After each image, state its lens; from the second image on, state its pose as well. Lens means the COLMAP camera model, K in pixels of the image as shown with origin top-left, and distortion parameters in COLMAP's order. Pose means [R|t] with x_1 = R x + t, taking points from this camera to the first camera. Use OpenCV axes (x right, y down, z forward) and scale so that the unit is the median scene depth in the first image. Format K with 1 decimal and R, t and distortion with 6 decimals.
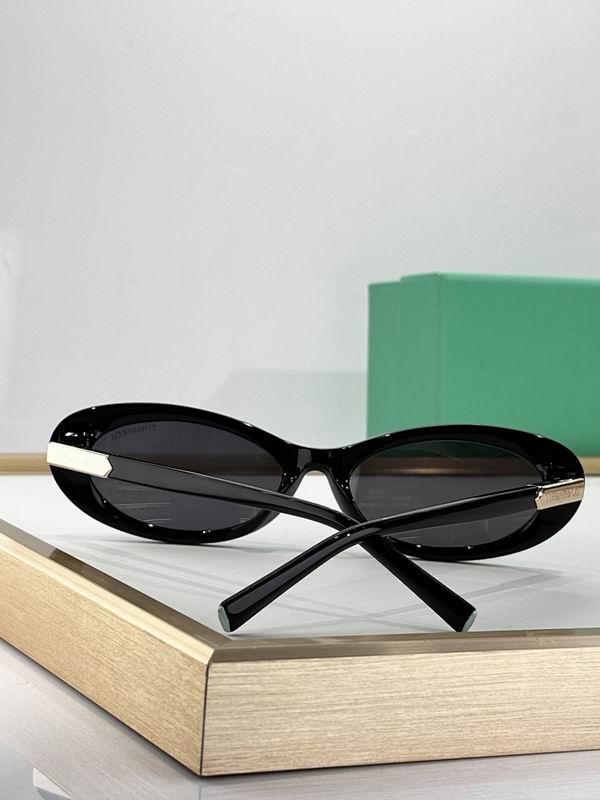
lens RADIAL K [[1983.8, 0, 300.0], [0, 1983.8, 400.0], [0, 0, 1]] dist [-0.085417, -1.092411]
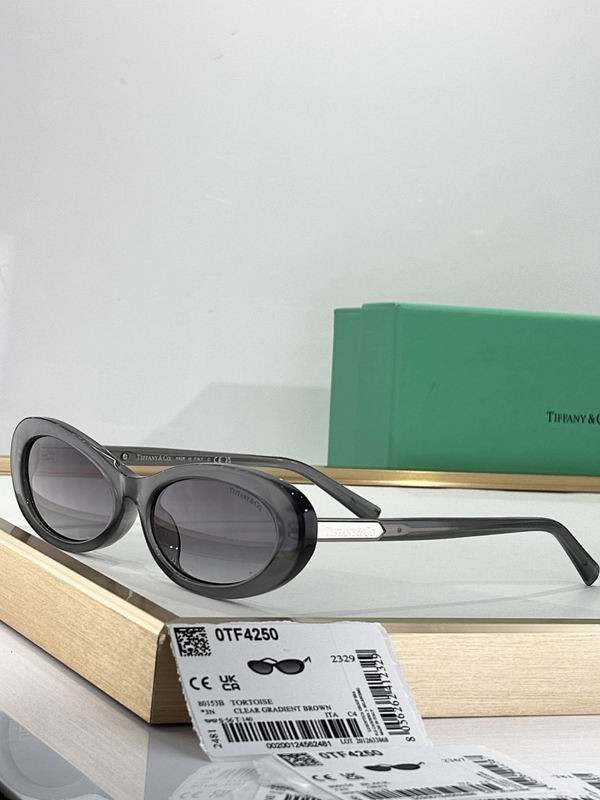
lens RADIAL K [[2087.9, 0, 300.0], [0, 2087.9, 400.0], [0, 0, 1]] dist [-0.316883, -0.174637]
pose [[0.999479, 0.032246, -0.001157, 0.036701], [-0.032246, 0.999480, 0.000398, -0.016606], [0.001169, -0.000361, 0.999999, -0.288438]]
